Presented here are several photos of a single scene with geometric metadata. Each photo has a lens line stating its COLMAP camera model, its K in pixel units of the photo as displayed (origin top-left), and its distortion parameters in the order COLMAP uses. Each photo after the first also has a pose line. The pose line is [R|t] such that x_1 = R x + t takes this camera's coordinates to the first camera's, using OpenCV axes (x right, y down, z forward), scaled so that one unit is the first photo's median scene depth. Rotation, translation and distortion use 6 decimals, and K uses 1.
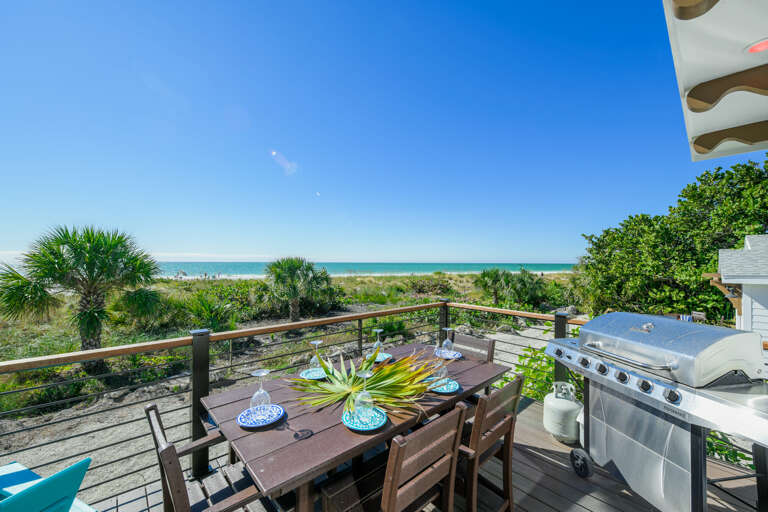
lens RADIAL K [[304.7, 0, 387.8], [0, 304.7, 256.9], [0, 0, 1]] dist [-0.007708, 0.000232]
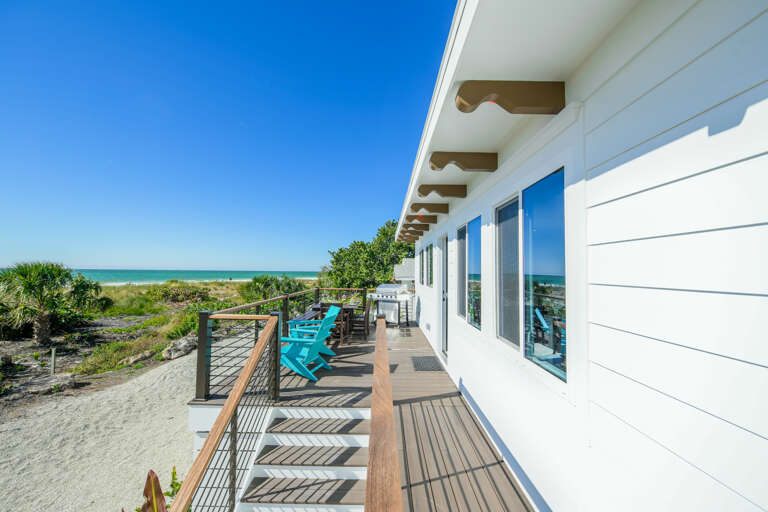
lens RADIAL K [[304.7, 0, 388.3], [0, 304.7, 256.1], [0, 0, 1]] dist [-0.007708, 0.000232]
pose [[0.674791, 0.039241, 0.736965, -0.296830], [-0.018873, 0.999176, -0.035921, -0.004037], [-0.737768, 0.010330, 0.674976, -0.239285]]
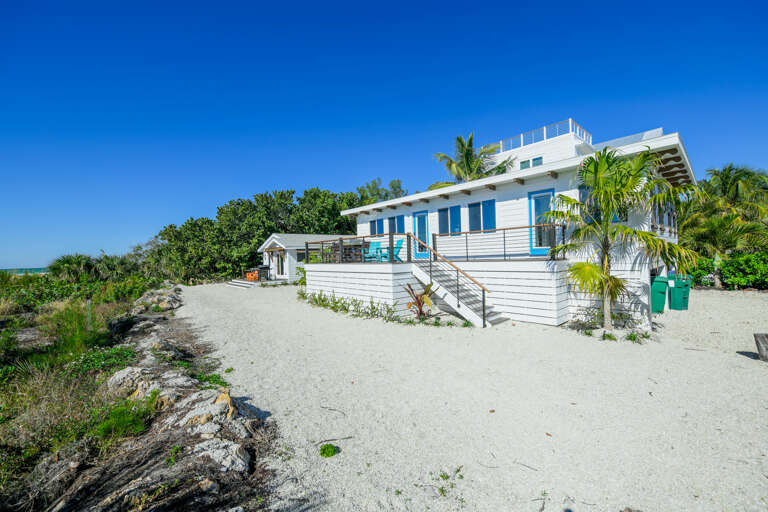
lens RADIAL K [[304.7, 0, 387.1], [0, 304.7, 261.6], [0, 0, 1]] dist [-0.007708, 0.000232]
pose [[0.015172, -0.020730, 0.999670, -0.848546], [0.014175, 0.999689, 0.020515, 0.079455], [-0.999784, 0.013859, 0.015461, 0.010502]]
